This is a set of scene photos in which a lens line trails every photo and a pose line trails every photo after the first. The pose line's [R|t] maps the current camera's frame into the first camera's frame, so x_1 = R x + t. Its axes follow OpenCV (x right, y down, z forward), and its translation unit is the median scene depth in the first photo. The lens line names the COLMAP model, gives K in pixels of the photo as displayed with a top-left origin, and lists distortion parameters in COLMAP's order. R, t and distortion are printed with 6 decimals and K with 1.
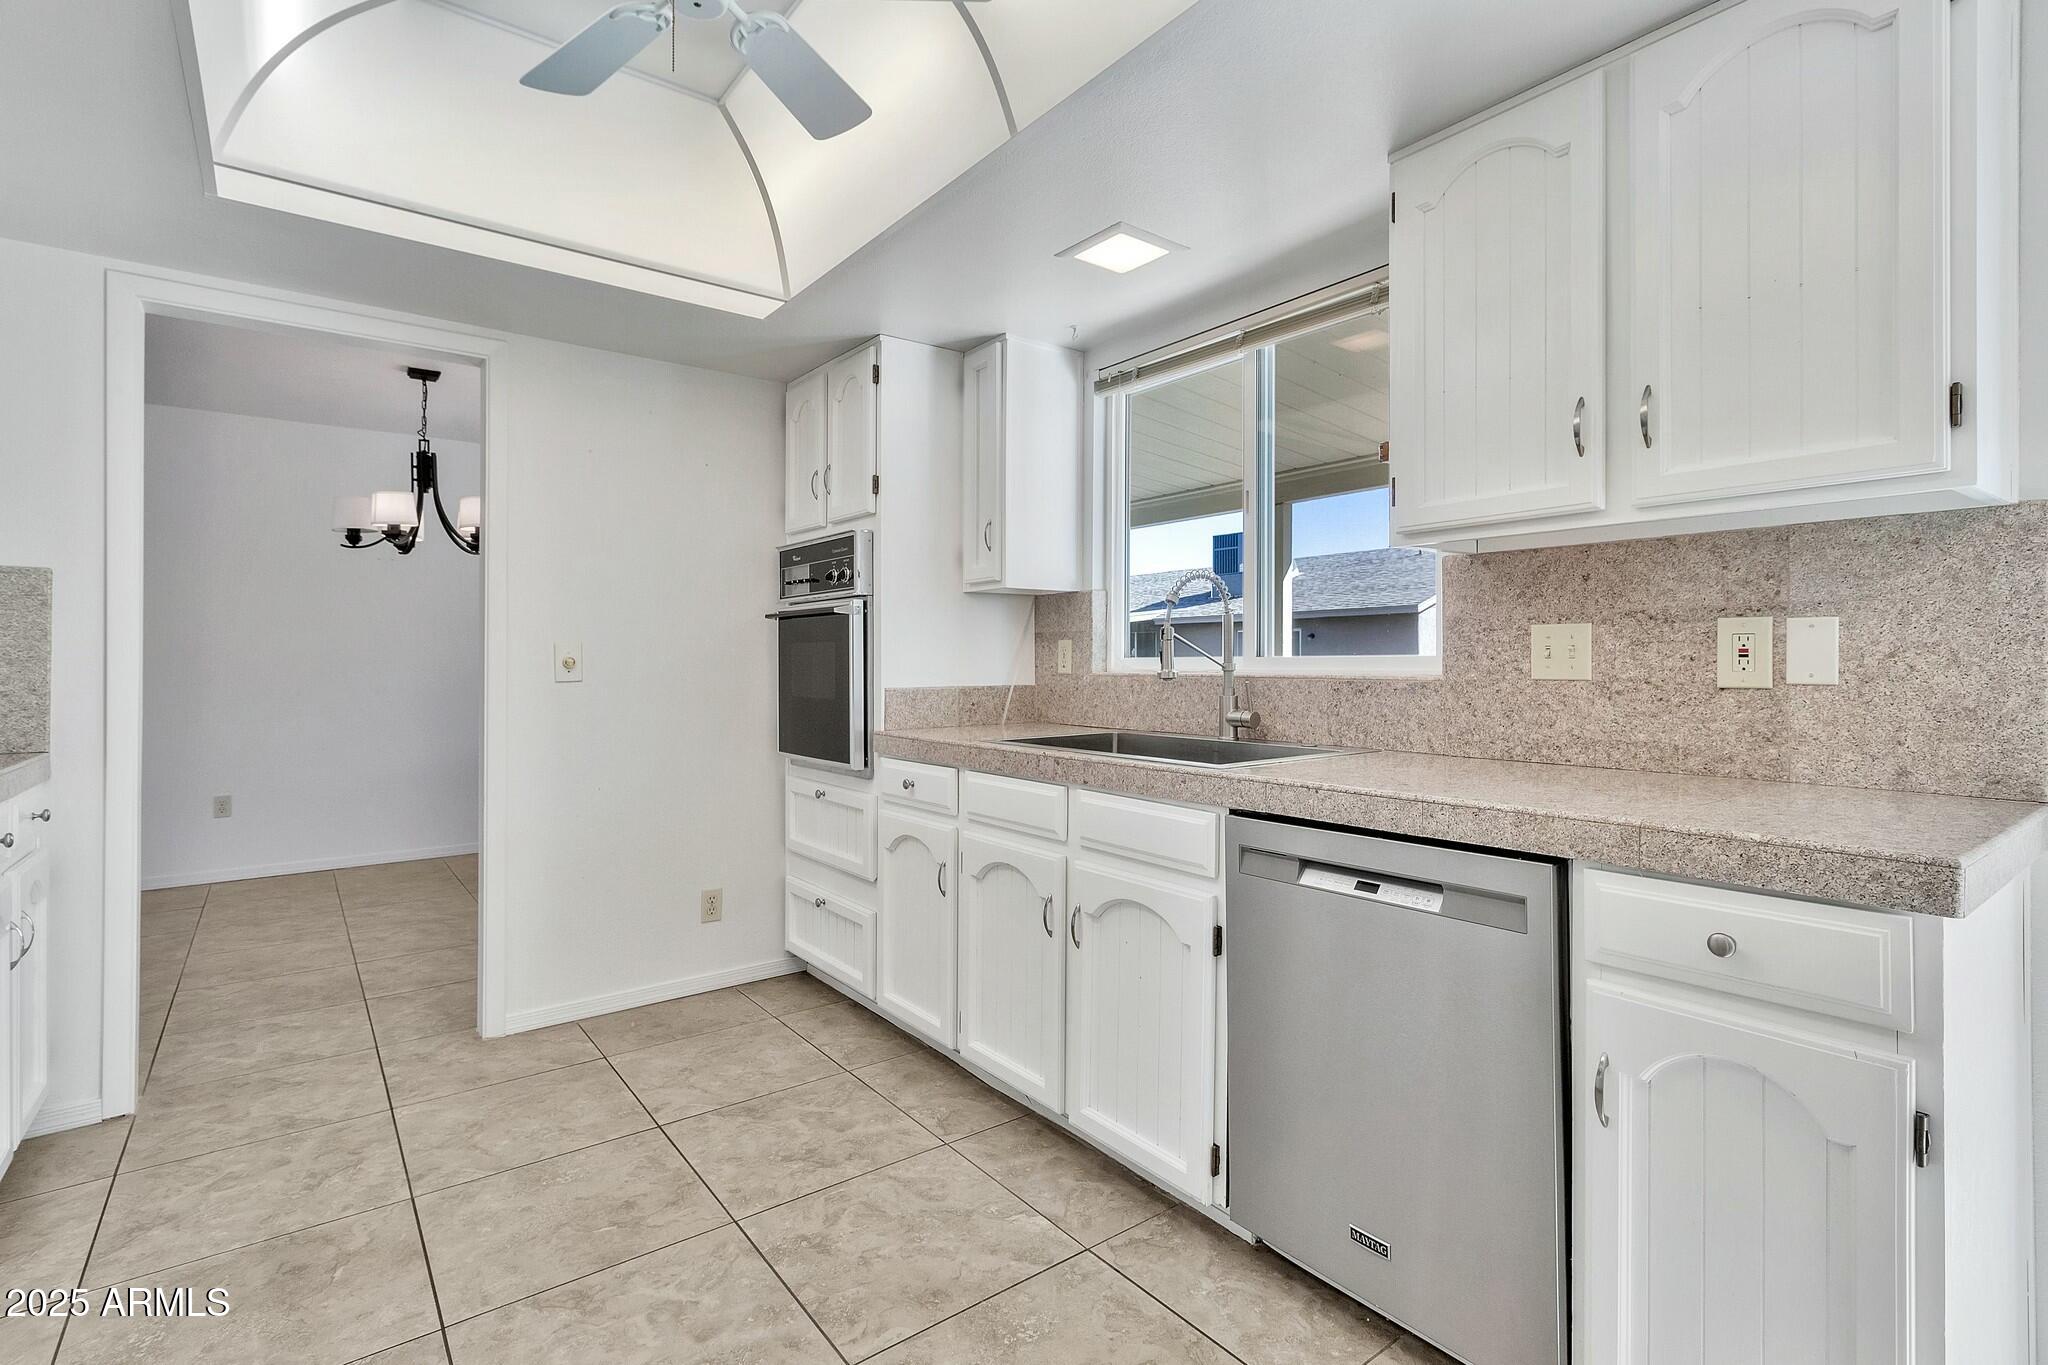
lens RADIAL K [[960.5, 0, 1034.8], [0, 960.5, 651.6], [0, 0, 1]] dist [0.003374, 0.000054]
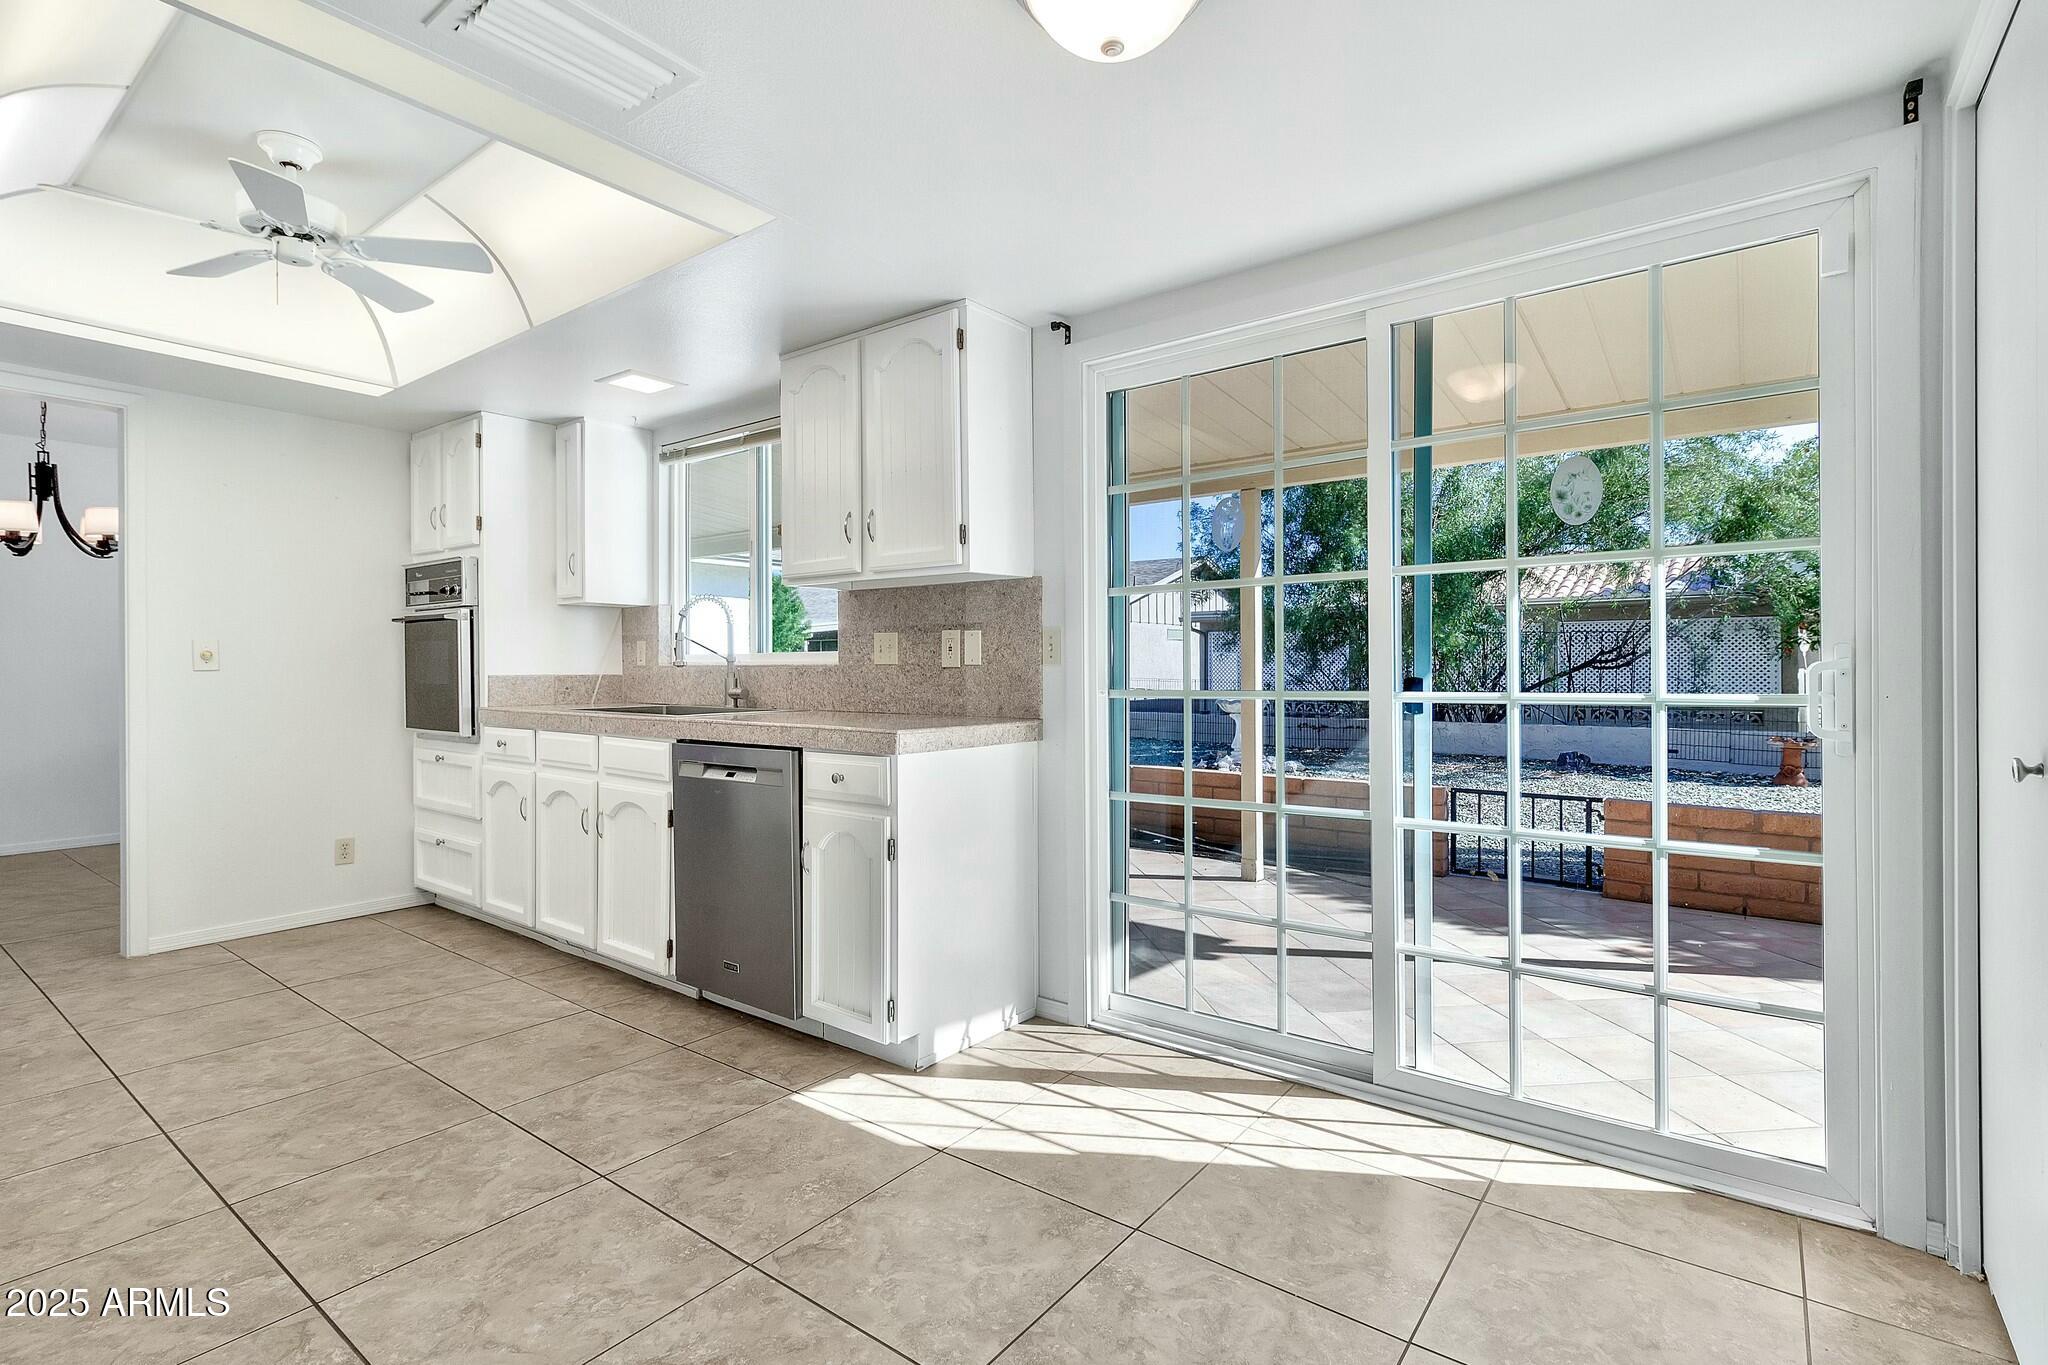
lens RADIAL K [[960.1, 0, 1037.4], [0, 960.1, 676.3], [0, 0, 1]] dist [0.006359, -0.001102]
pose [[0.965601, 0.000169, 0.260030, 0.298671], [-0.004769, 0.999843, 0.017060, 0.016492], [-0.259986, -0.017713, 0.965450, -0.630406]]
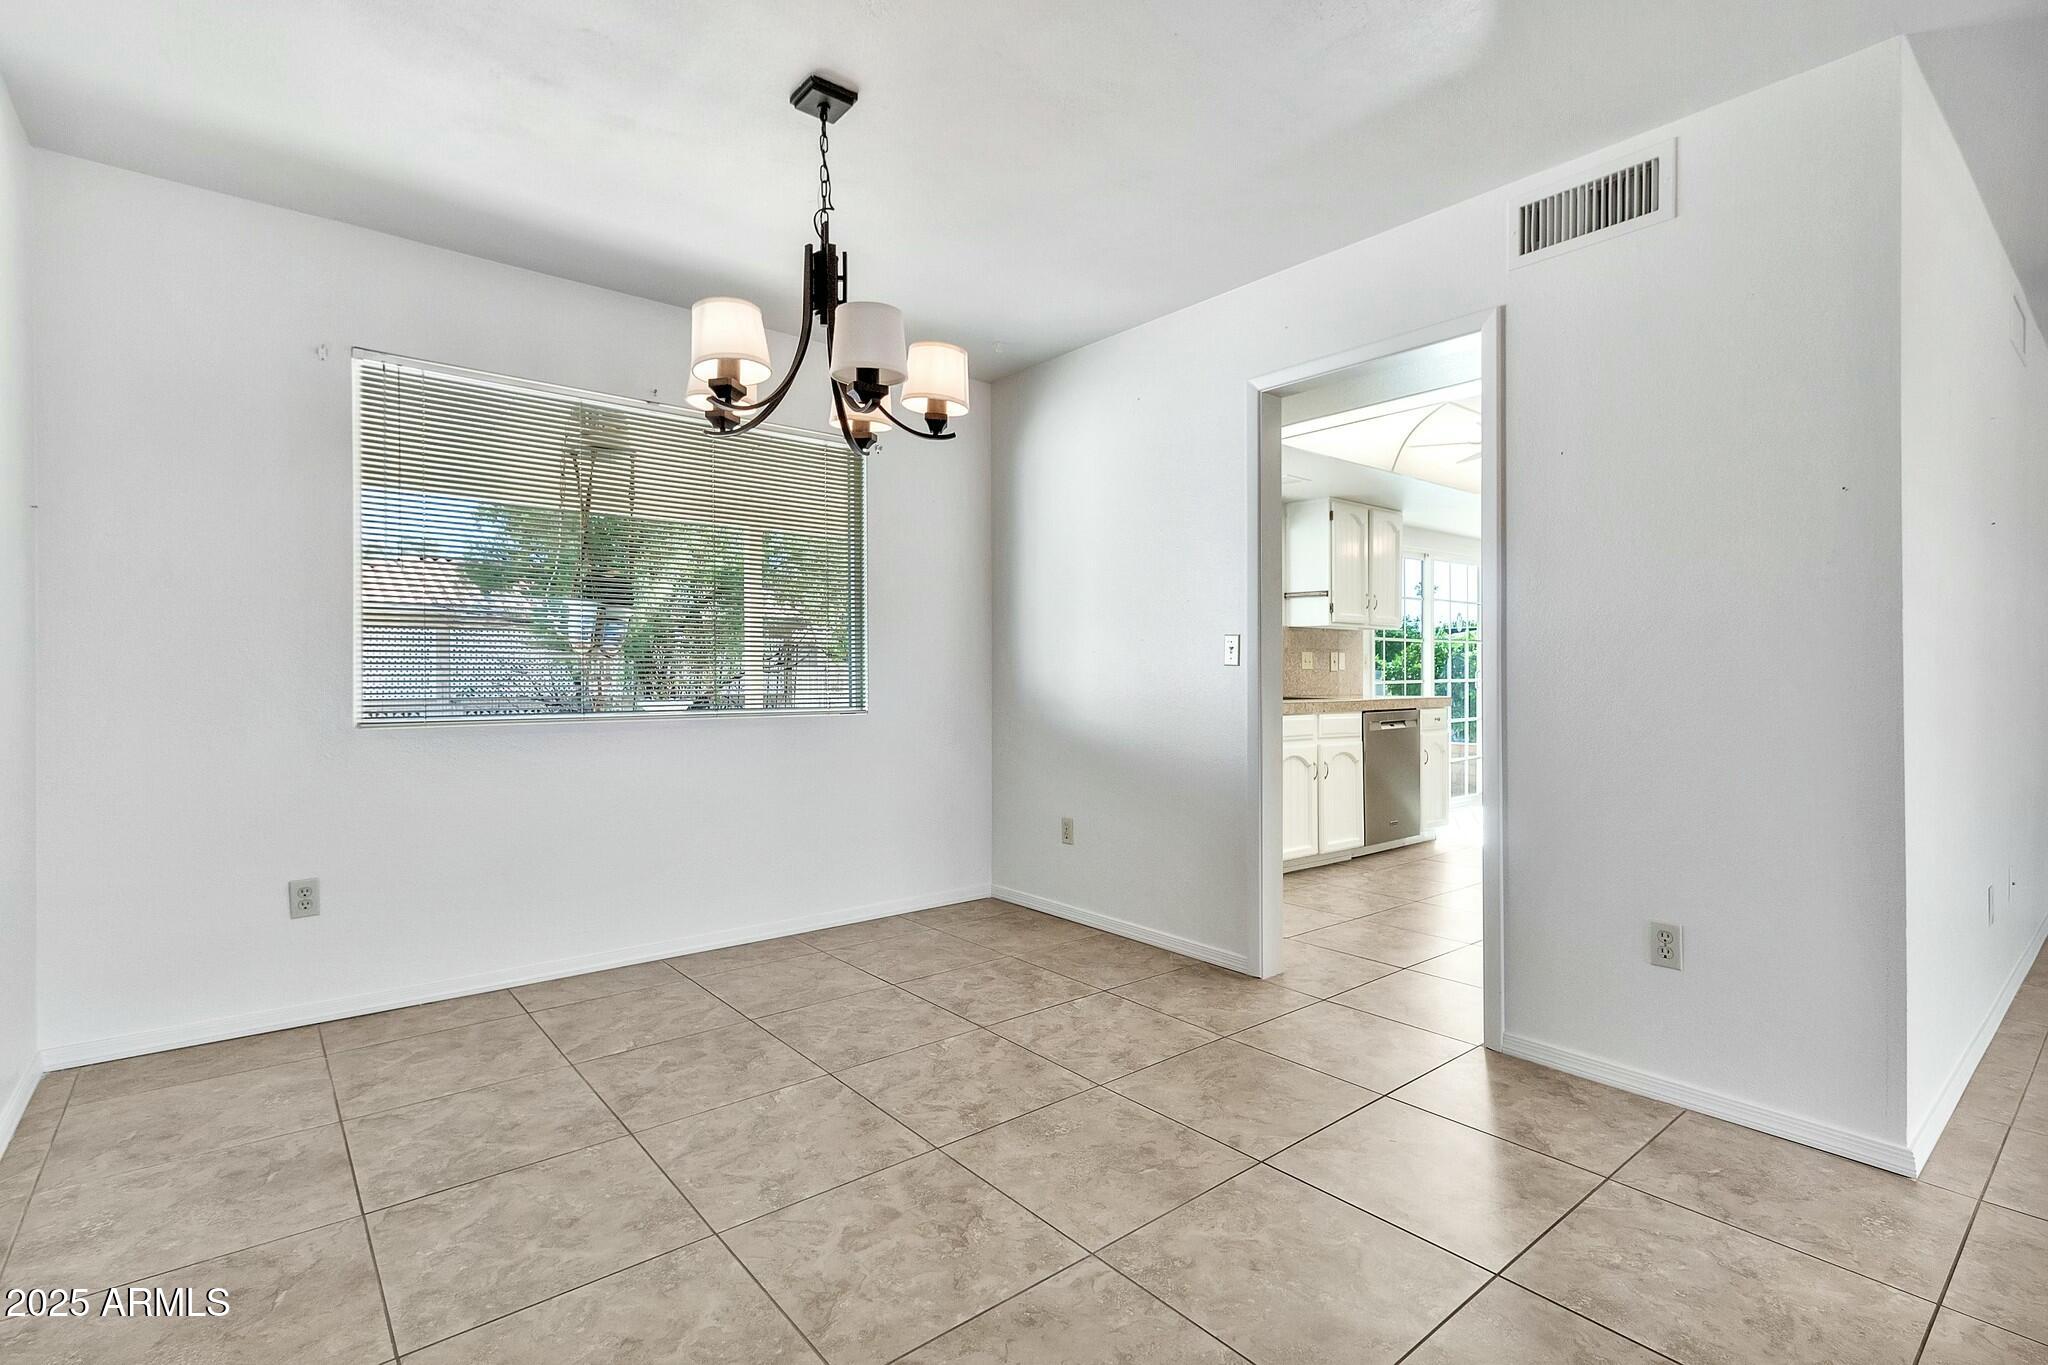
lens RADIAL K [[949.1, 0, 1038.2], [0, 949.1, 666.0], [0, 0, 1]] dist [0.004762, 0.000758]
pose [[-0.035134, 0.012525, 0.999304, -2.169934], [-0.008774, 0.999879, -0.012841, 0.056053], [-0.999344, -0.009219, -0.035020, 1.691440]]
